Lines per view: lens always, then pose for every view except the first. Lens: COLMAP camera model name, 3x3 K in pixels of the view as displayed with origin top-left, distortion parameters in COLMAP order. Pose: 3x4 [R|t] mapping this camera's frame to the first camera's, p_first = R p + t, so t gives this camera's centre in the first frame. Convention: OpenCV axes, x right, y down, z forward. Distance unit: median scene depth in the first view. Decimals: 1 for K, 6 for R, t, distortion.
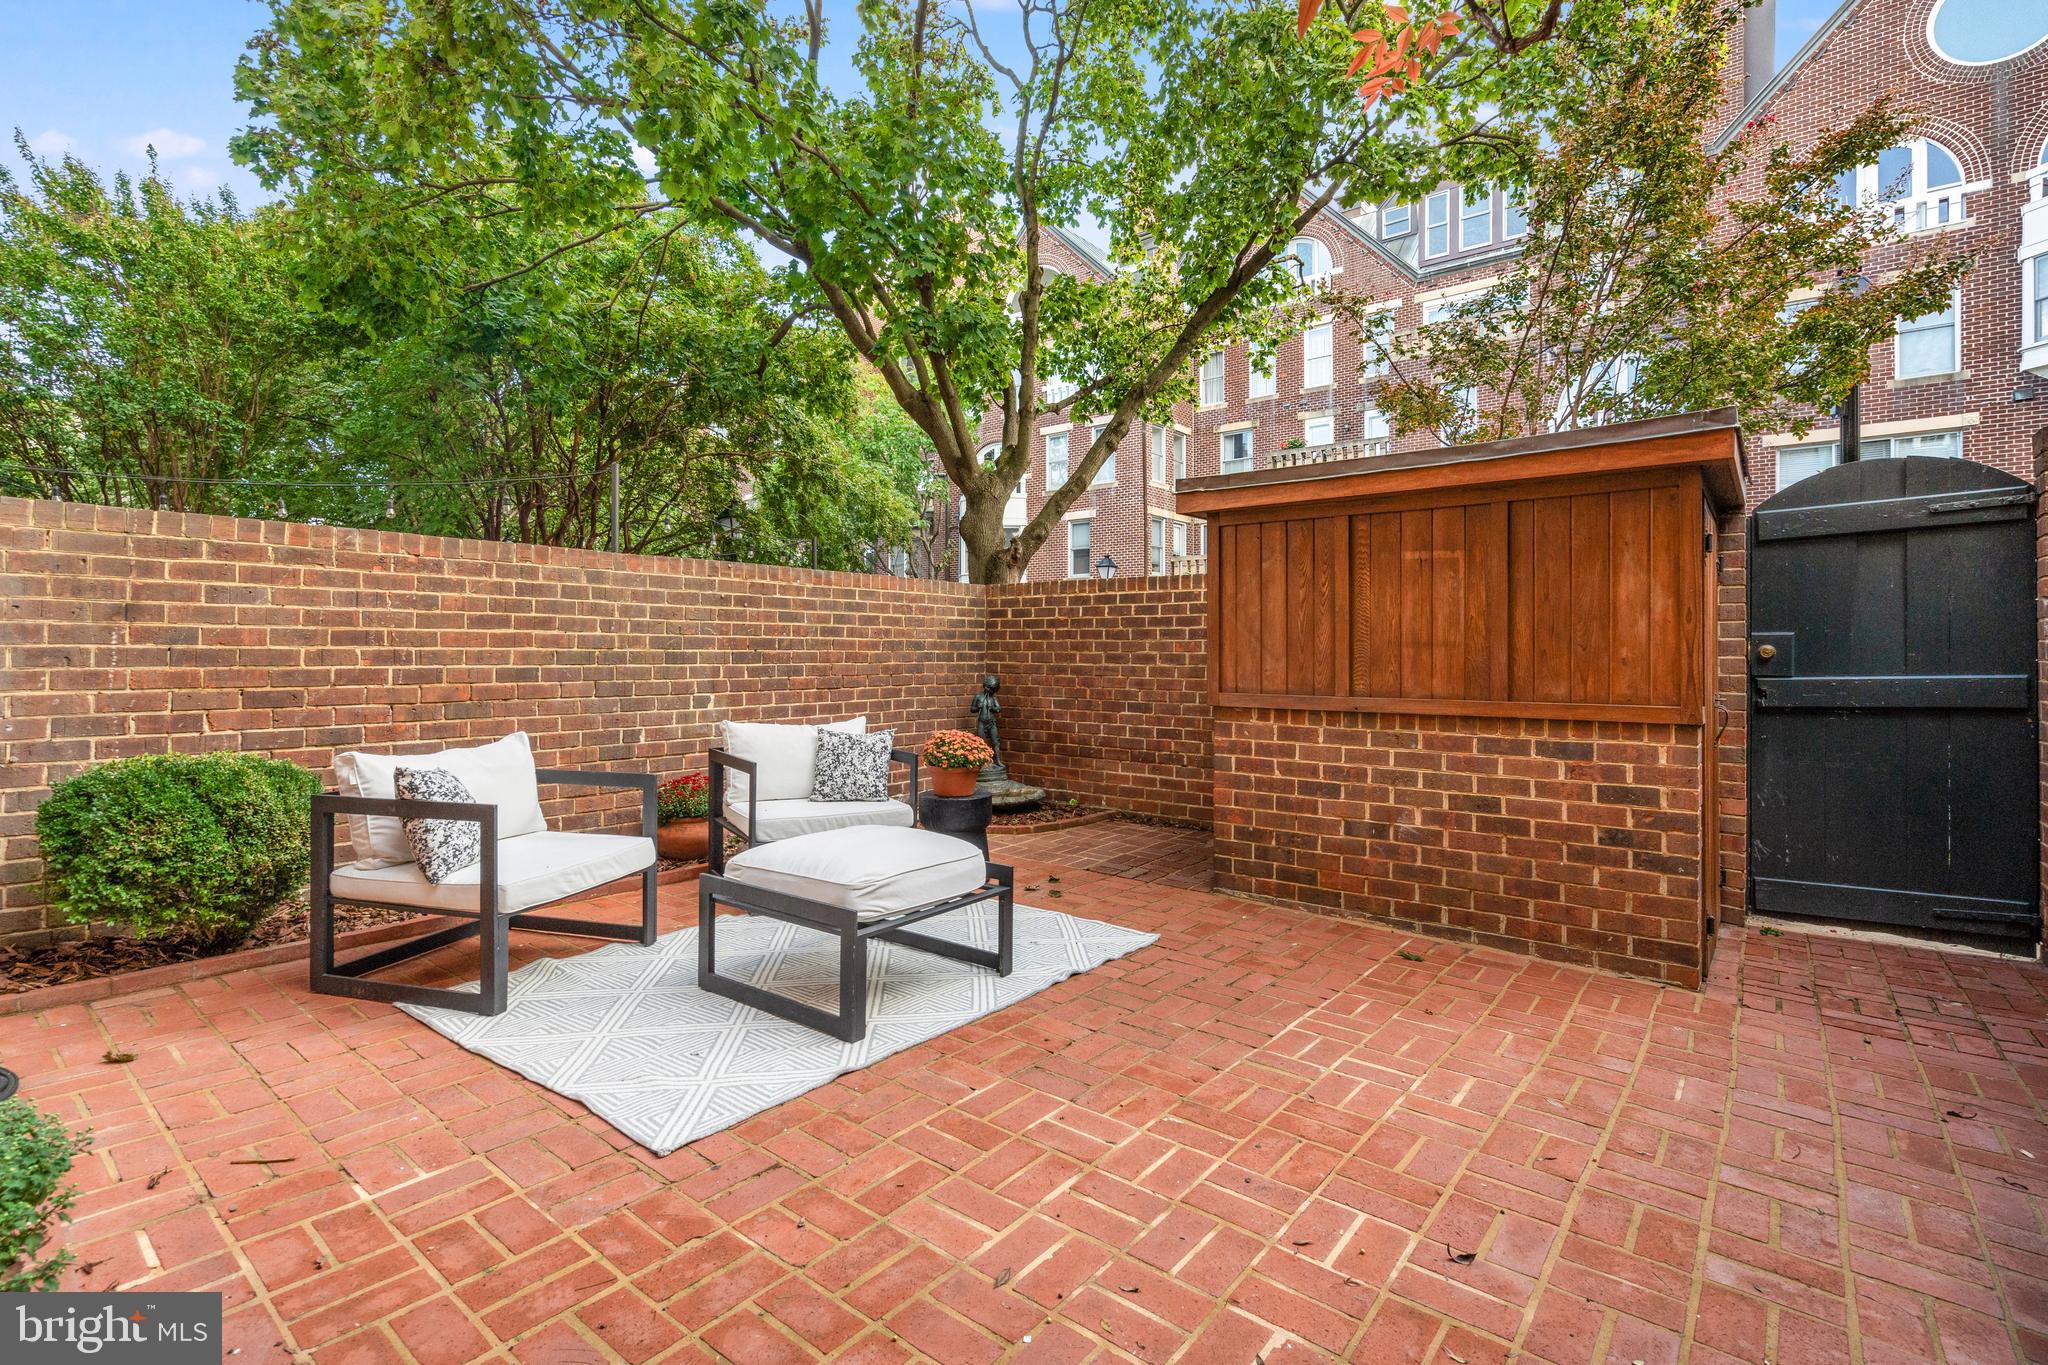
lens RADIAL K [[939.8, 0, 1035.7], [0, 939.8, 669.7], [0, 0, 1]] dist [-0.008315, 0.004381]
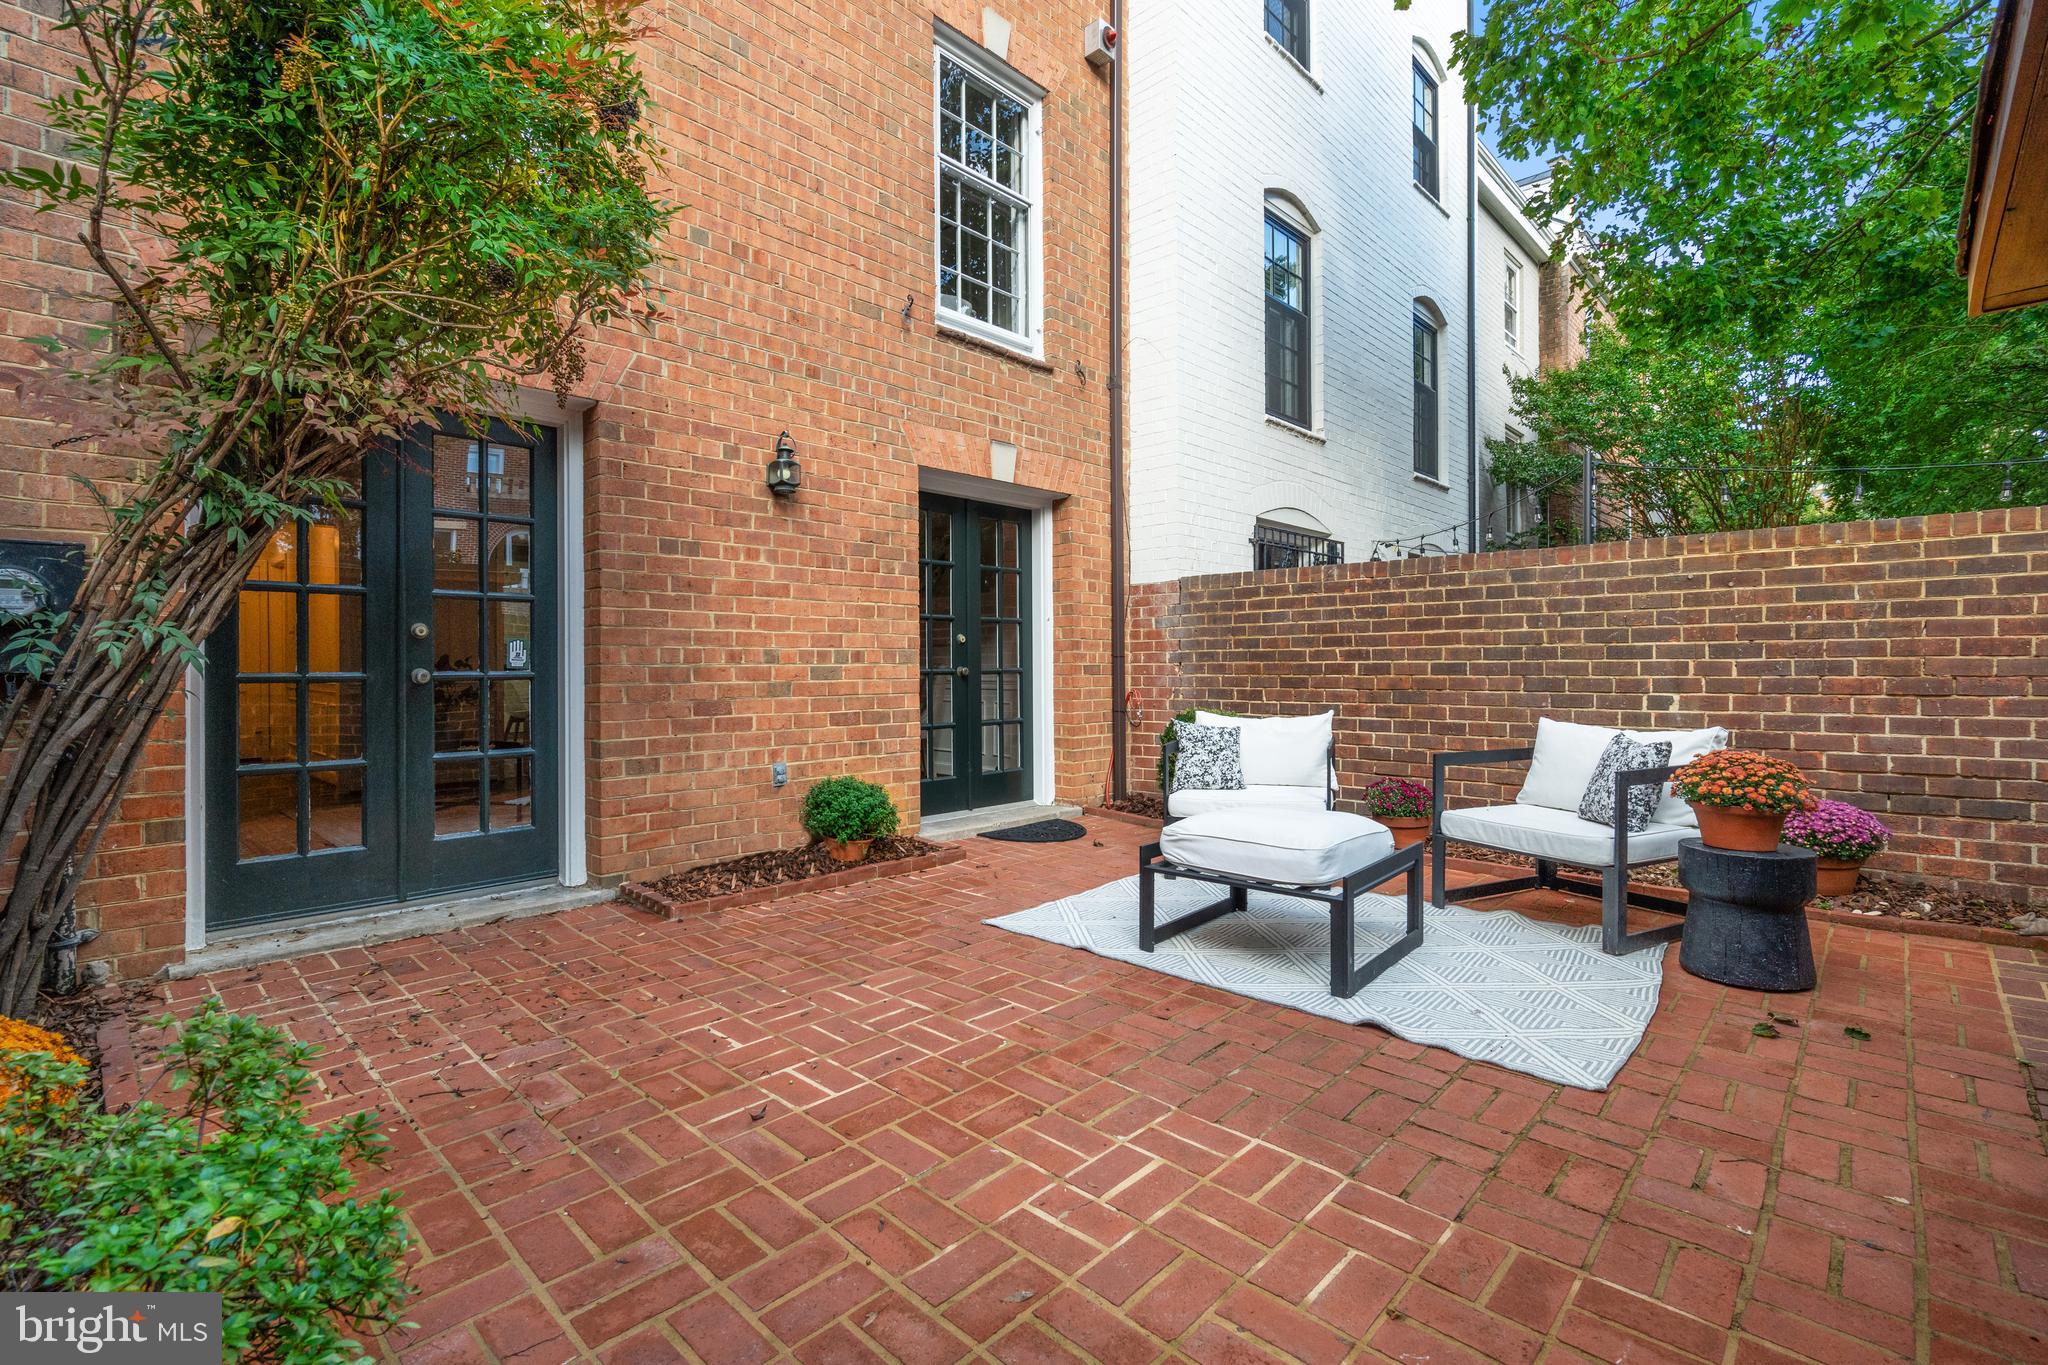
lens RADIAL K [[939.8, 0, 1008.7], [0, 939.8, 665.3], [0, 0, 1]] dist [-0.008315, 0.004381]
pose [[-0.095057, -0.006817, -0.995448, 0.812813], [-0.013728, 0.999890, -0.005536, 0.018848], [0.995377, 0.013139, -0.095140, 0.706507]]
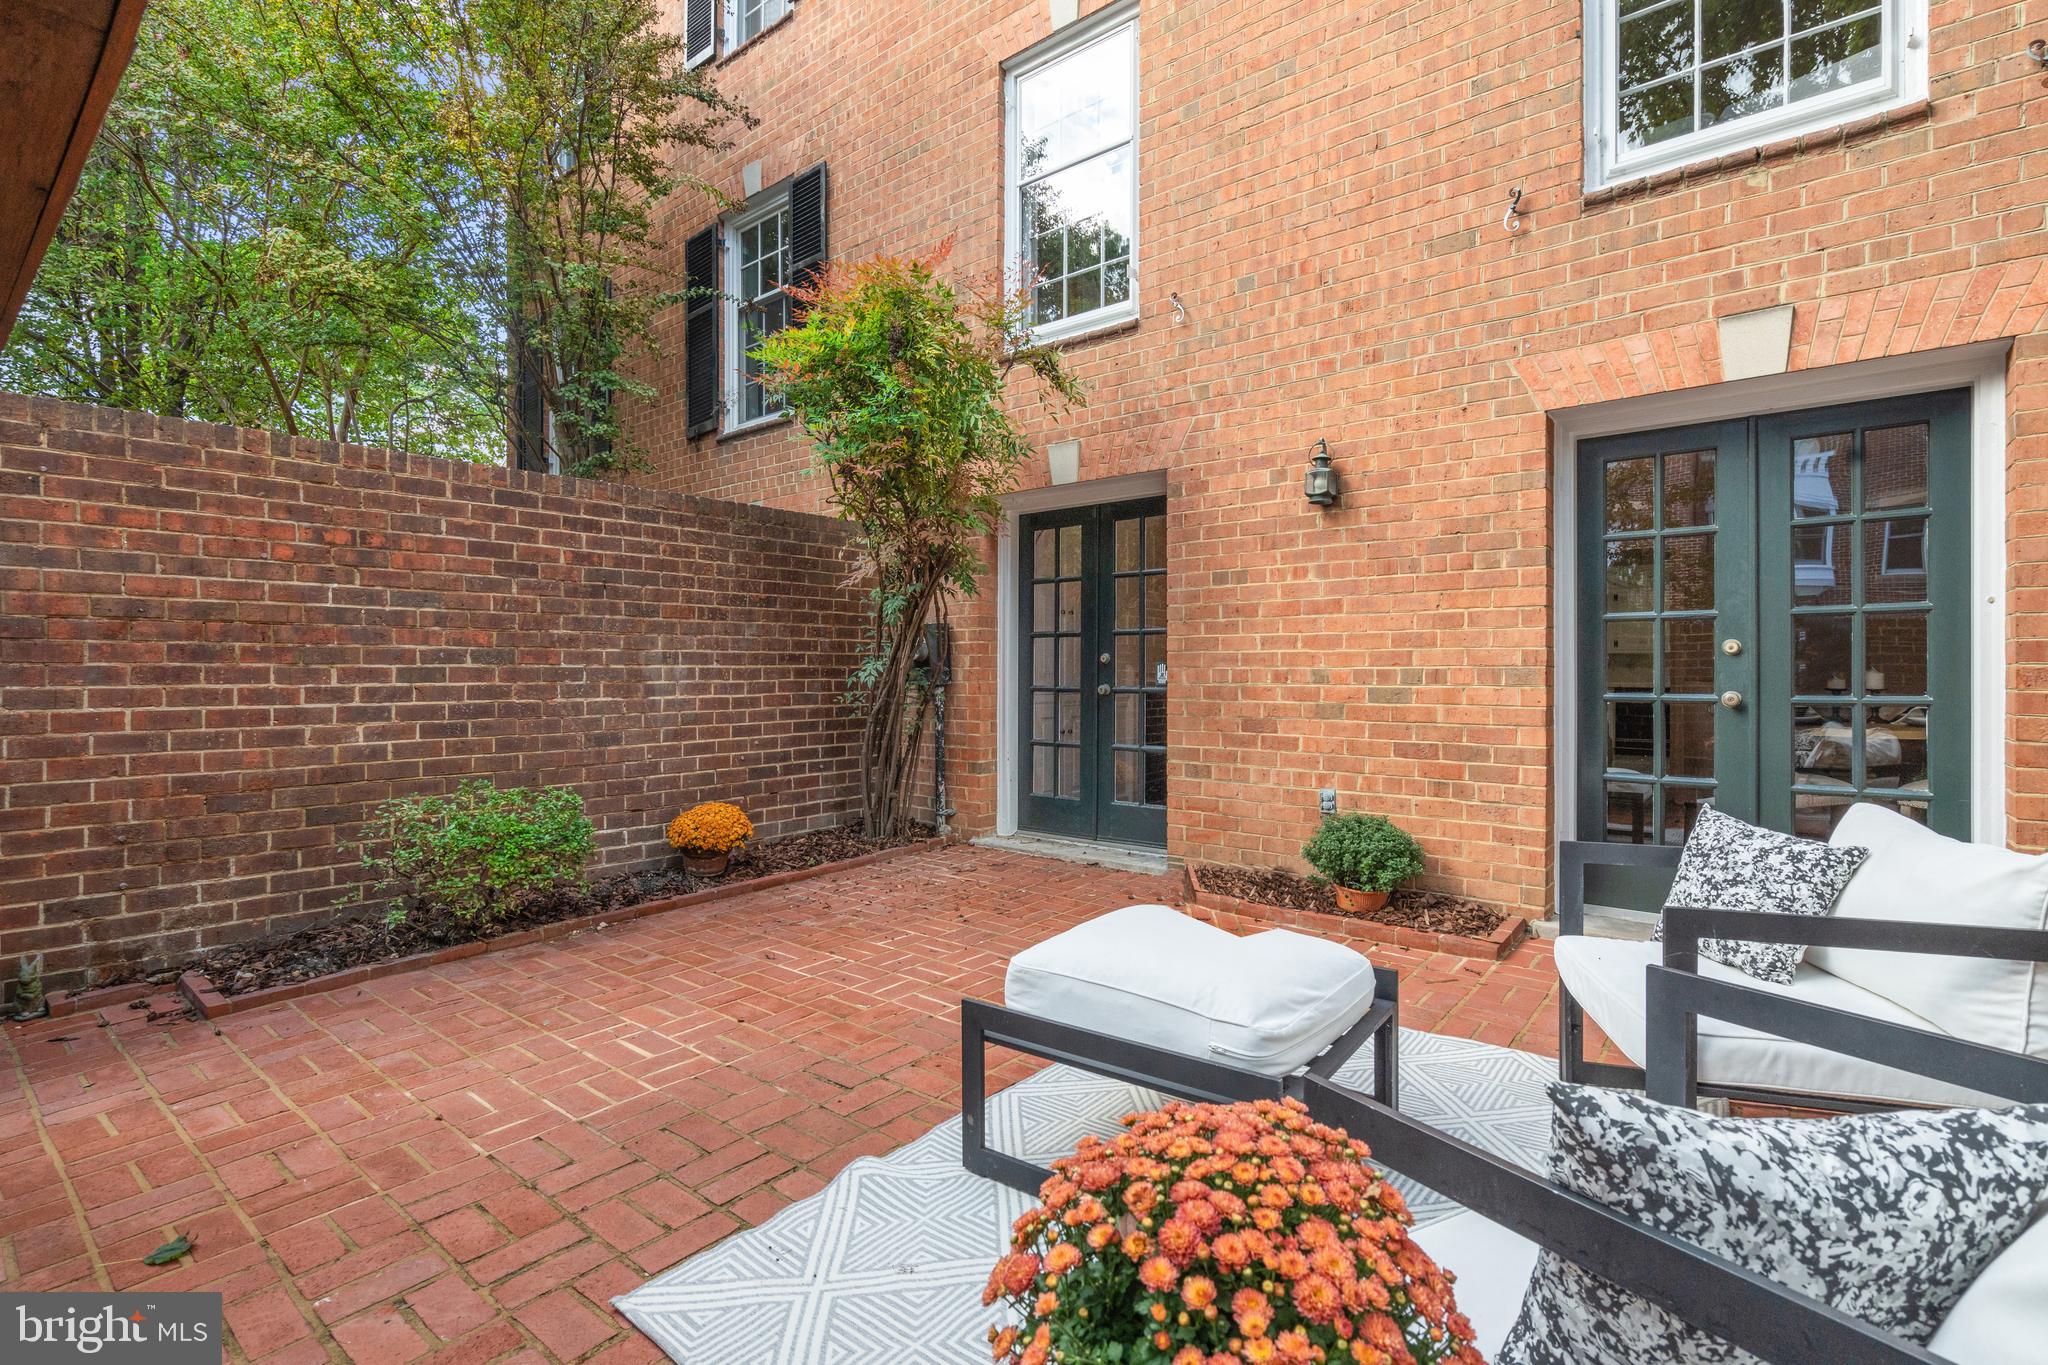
lens RADIAL K [[939.8, 0, 1020.4], [0, 939.8, 677.1], [0, 0, 1]] dist [-0.008315, 0.004381]
pose [[-0.999732, -0.007041, 0.022046, -0.069859], [-0.006536, 0.999717, 0.022874, -0.020671], [-0.022201, 0.022724, -0.999495, 1.499951]]
